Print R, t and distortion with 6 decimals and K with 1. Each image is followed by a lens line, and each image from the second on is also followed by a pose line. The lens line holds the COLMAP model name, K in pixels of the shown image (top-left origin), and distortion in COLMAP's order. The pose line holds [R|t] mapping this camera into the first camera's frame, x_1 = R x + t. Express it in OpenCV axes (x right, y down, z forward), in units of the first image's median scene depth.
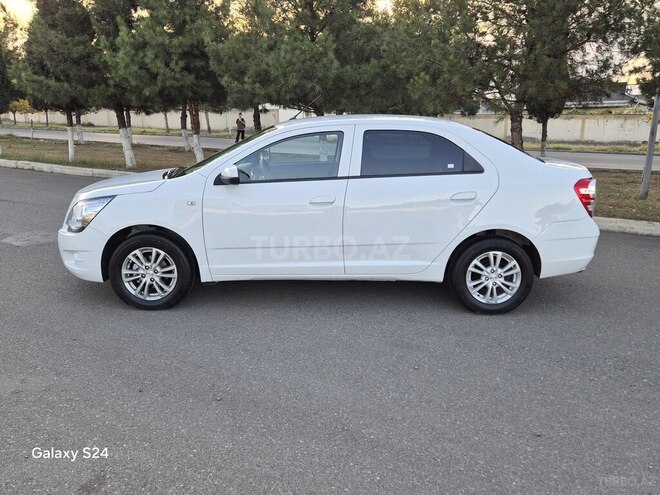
lens RADIAL K [[594.6, 0, 330.0], [0, 594.6, 247.5], [0, 0, 1]] dist [0.092561, -0.109531]
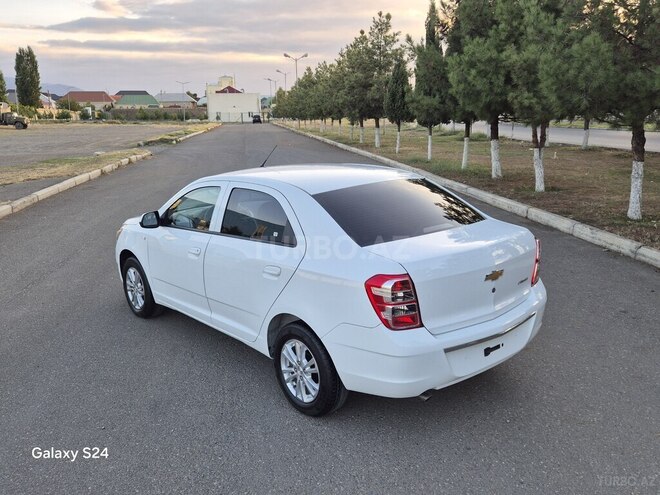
lens RADIAL K [[590.3, 0, 332.2], [0, 590.3, 249.7], [0, 0, 1]] dist [0.089380, -0.088977]
pose [[0.653949, 0.145295, -0.742455, 0.908530], [-0.133173, 0.988168, 0.076082, -0.189794], [0.744725, 0.049121, 0.665561, 0.470663]]
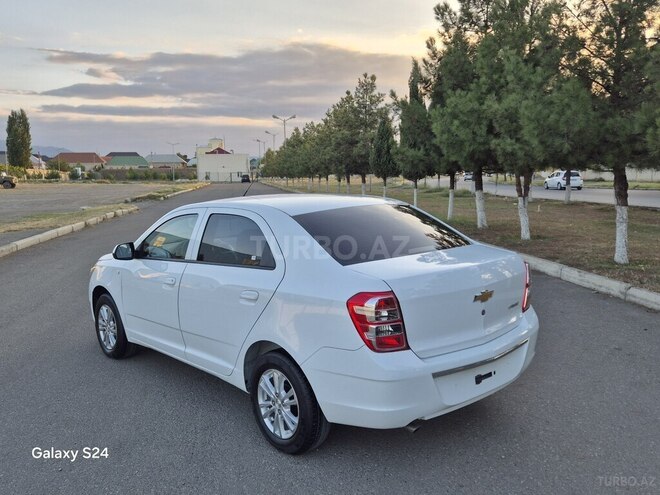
lens RADIAL K [[590.3, 0, 332.2], [0, 590.3, 249.7], [0, 0, 1]] dist [0.089380, -0.088977]
pose [[0.669376, 0.069999, -0.739618, 0.889345], [-0.130547, 0.991143, -0.024346, -0.140346], [0.731363, 0.112852, 0.672586, 0.509660]]
